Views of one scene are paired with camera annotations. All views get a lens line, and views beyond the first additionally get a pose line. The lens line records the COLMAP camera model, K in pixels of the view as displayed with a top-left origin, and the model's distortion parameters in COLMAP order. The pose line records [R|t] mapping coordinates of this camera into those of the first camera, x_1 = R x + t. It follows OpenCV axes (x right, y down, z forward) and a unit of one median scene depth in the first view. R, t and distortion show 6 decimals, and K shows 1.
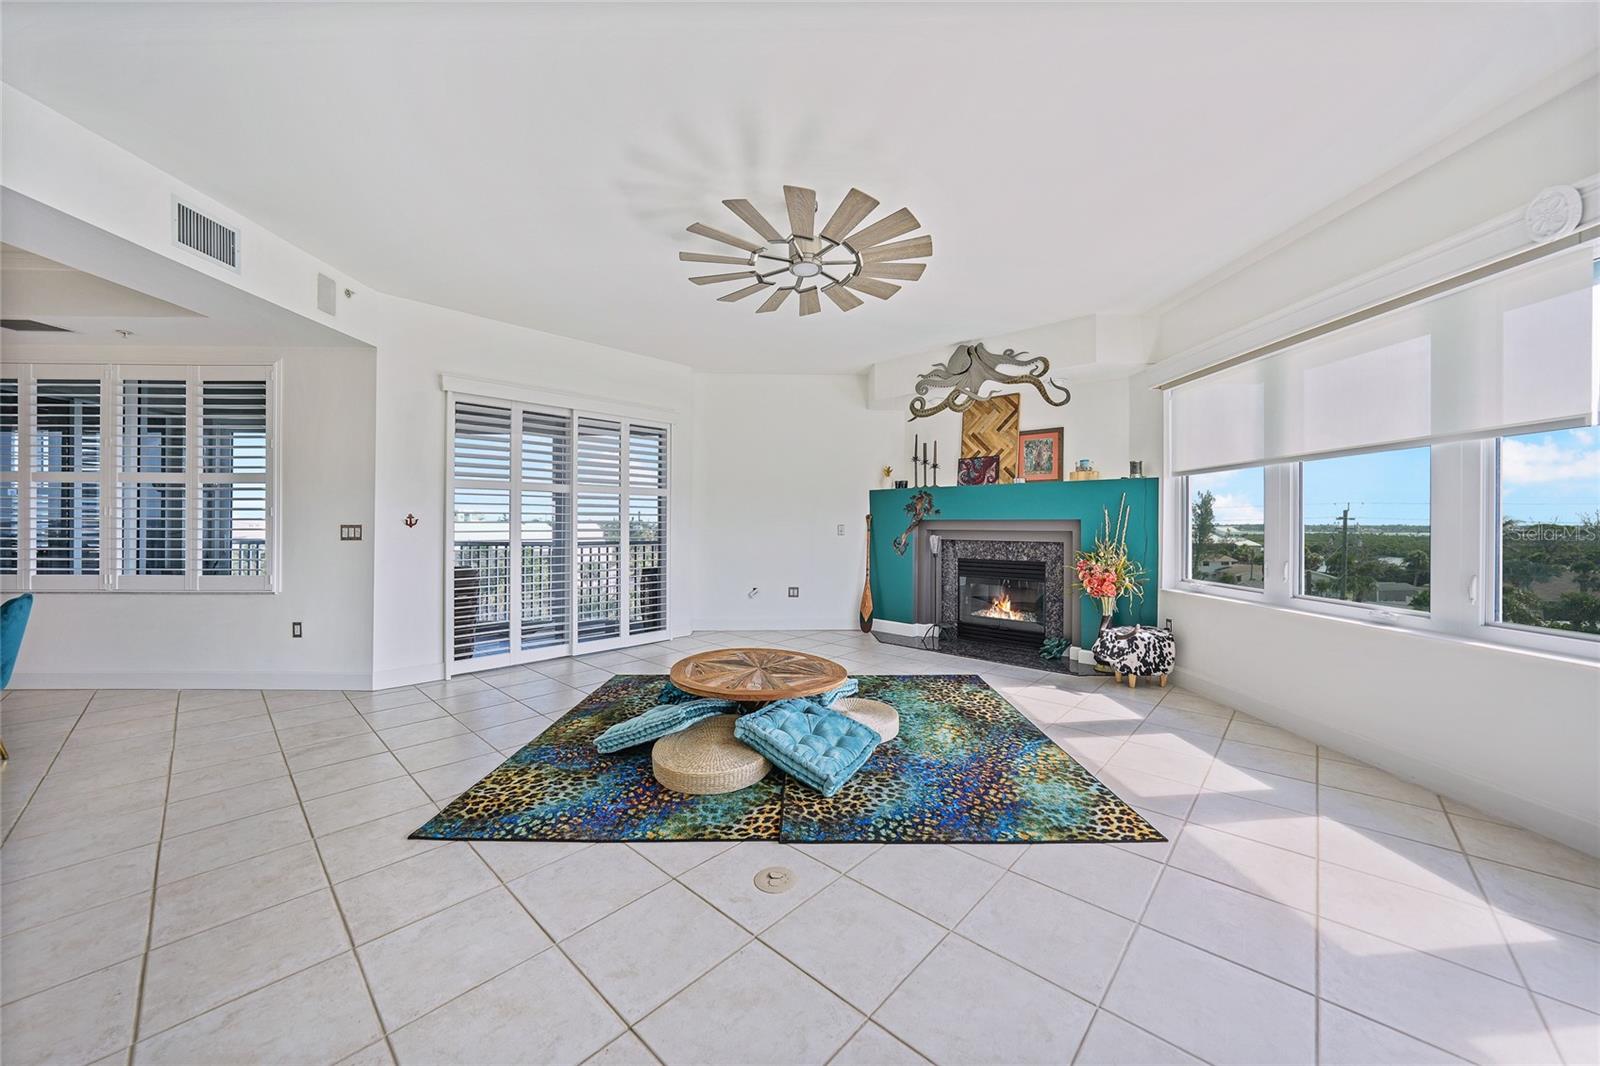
lens RADIAL K [[564.0, 0, 801.8], [0, 564.0, 523.3], [0, 0, 1]] dist [-0.027227, 0.007750]
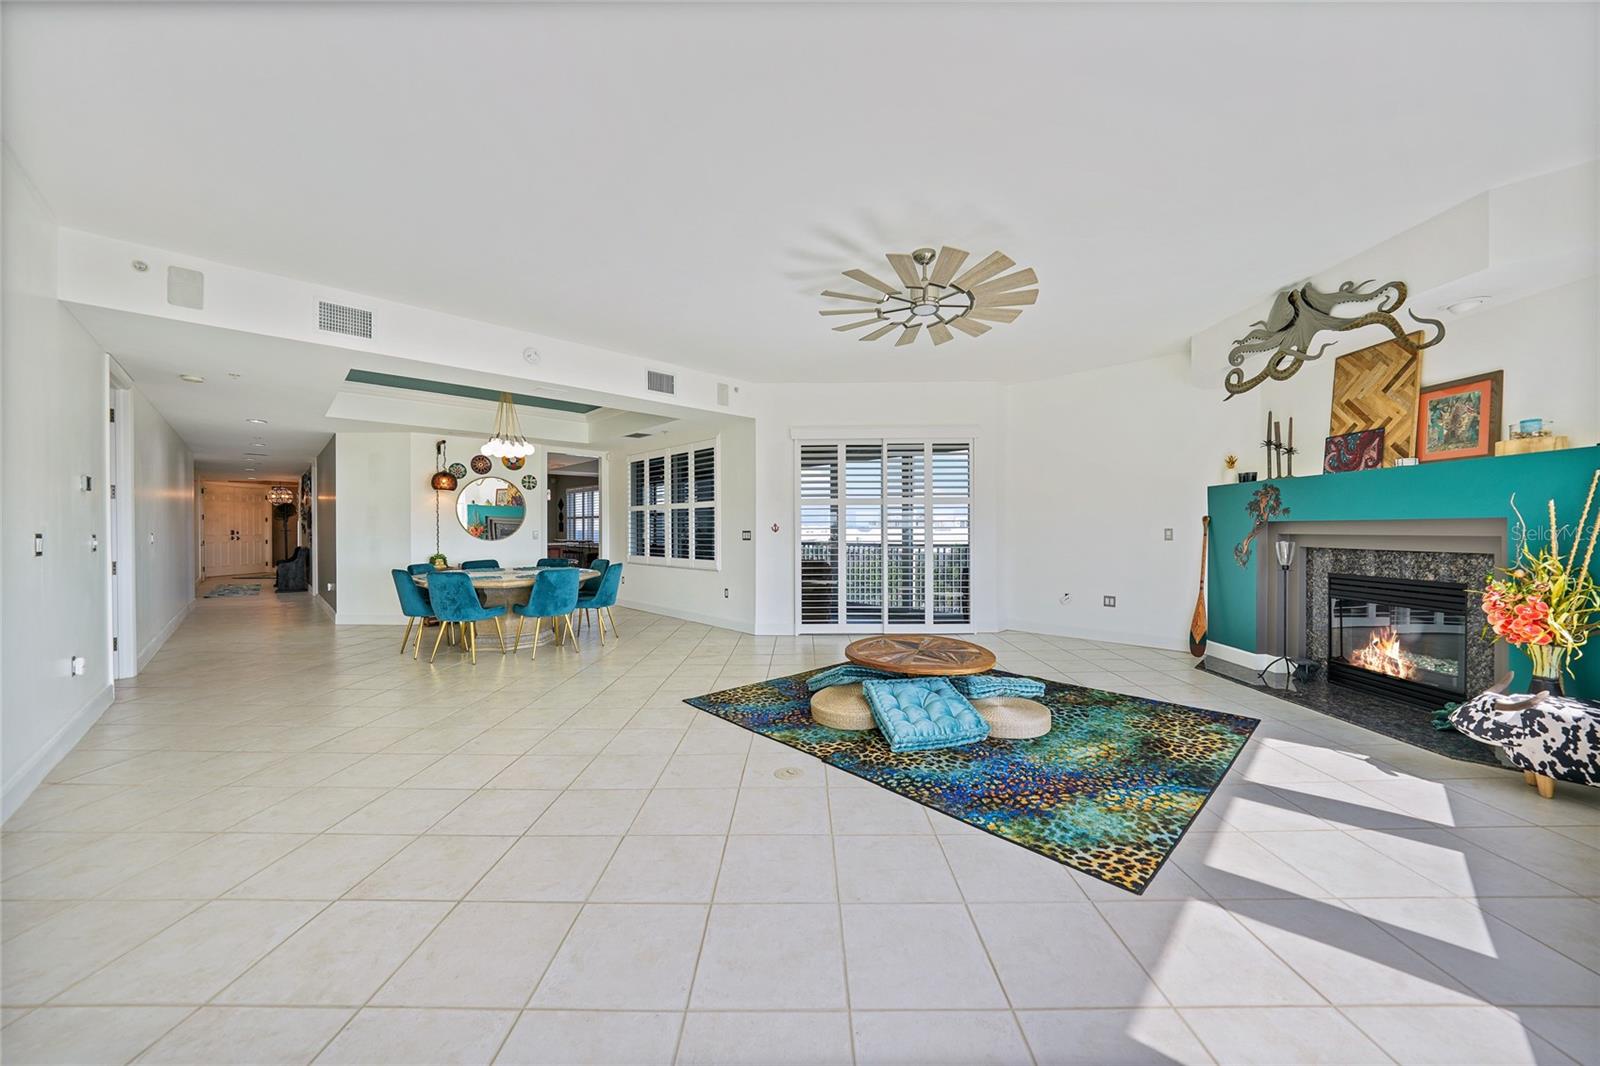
lens RADIAL K [[556.7, 0, 808.4], [0, 556.7, 529.9], [0, 0, 1]] dist [-0.025772, 0.005989]
pose [[0.683976, -0.004720, -0.729489, 0.456092], [0.007053, 0.999975, 0.000143, 0.001505], [0.729470, -0.005243, 0.683993, 0.023291]]
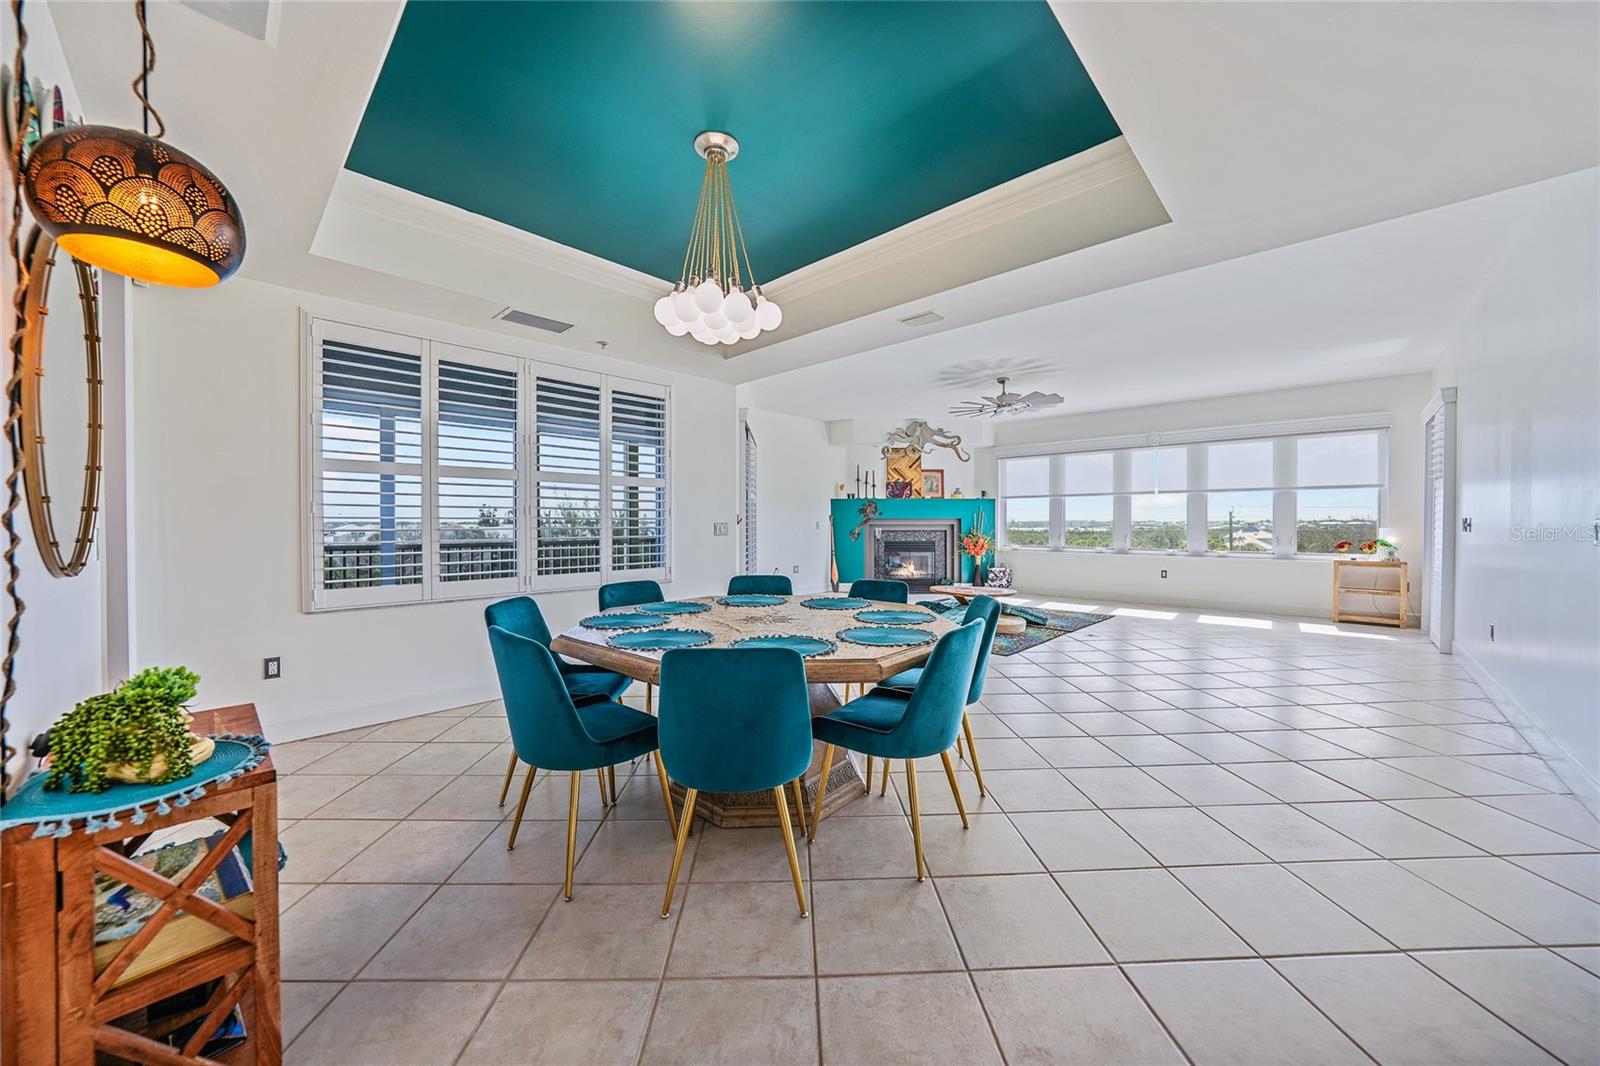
lens RADIAL K [[564.0, 0, 801.8], [0, 564.0, 523.3], [0, 0, 1]] dist [-0.027227, 0.007750]
pose [[0.715714, -0.006348, 0.698365, -1.458828], [0.004435, 0.999980, 0.004545, -0.001190], [-0.698380, -0.000156, 0.715727, -0.035884]]
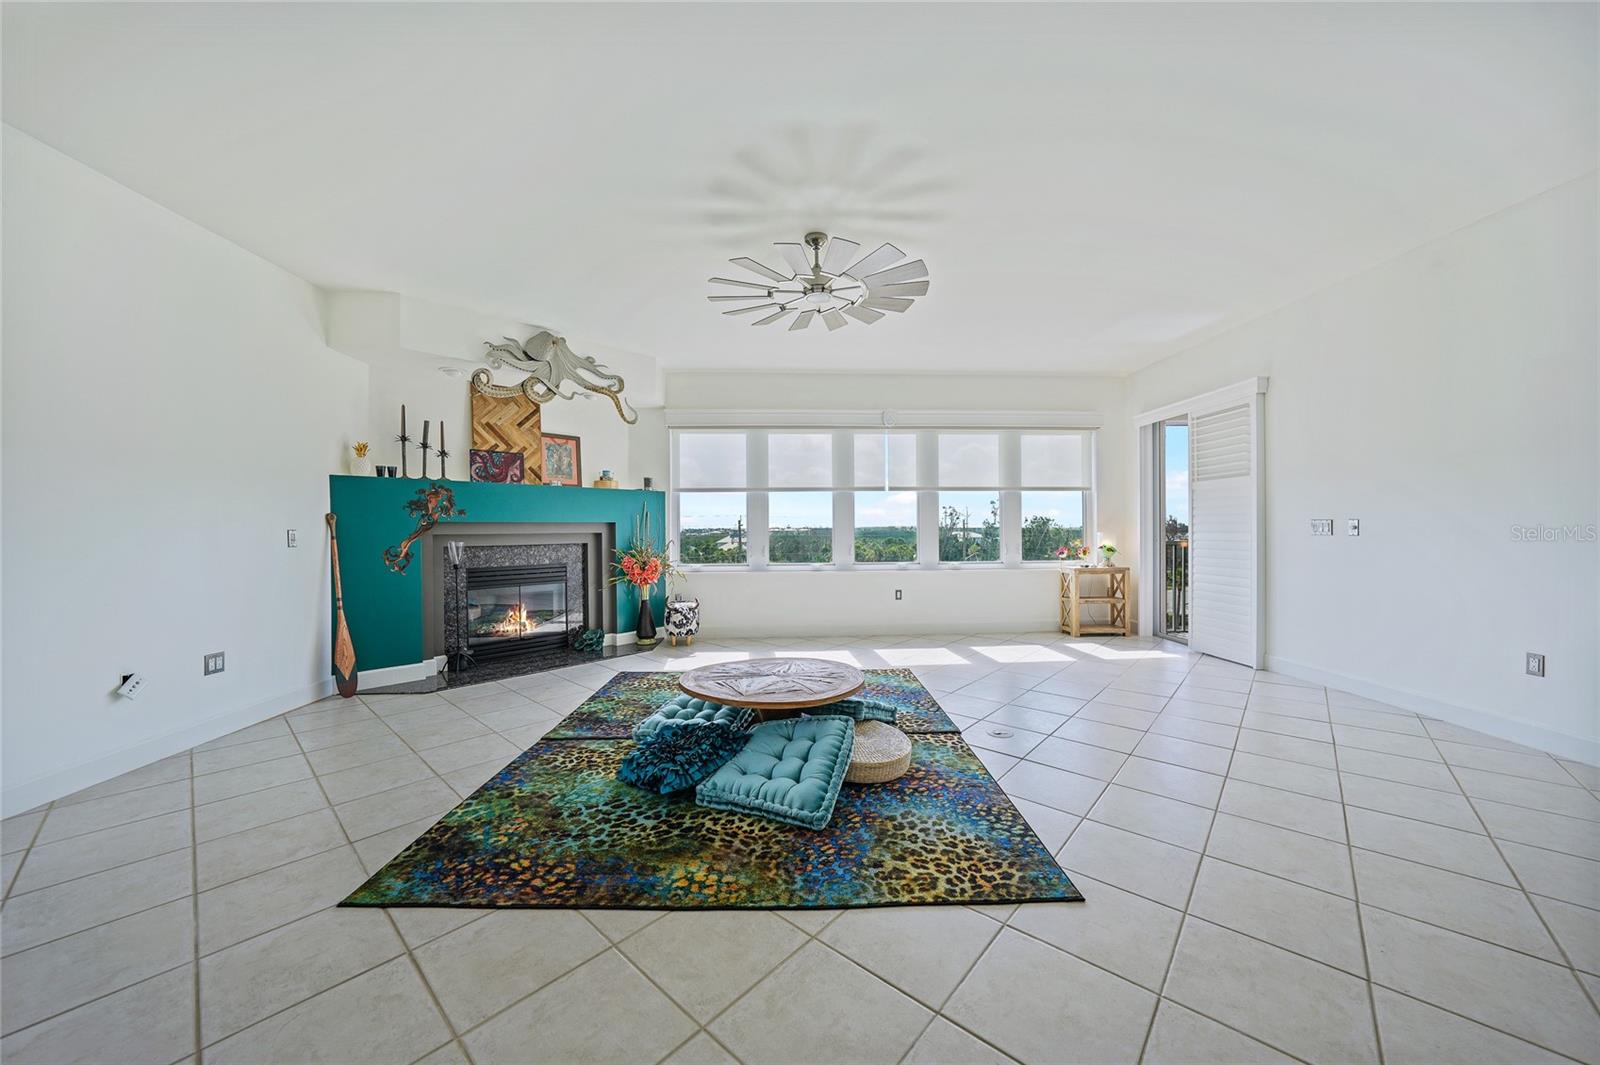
lens RADIAL K [[564.6, 0, 801.6], [0, 564.6, 529.1], [0, 0, 1]] dist [-0.021065, 0.000024]
pose [[-0.011386, -0.004459, 0.999925, -0.755595], [0.006916, 0.999966, 0.004538, 0.005111], [-0.999911, 0.006967, -0.011355, 0.704688]]
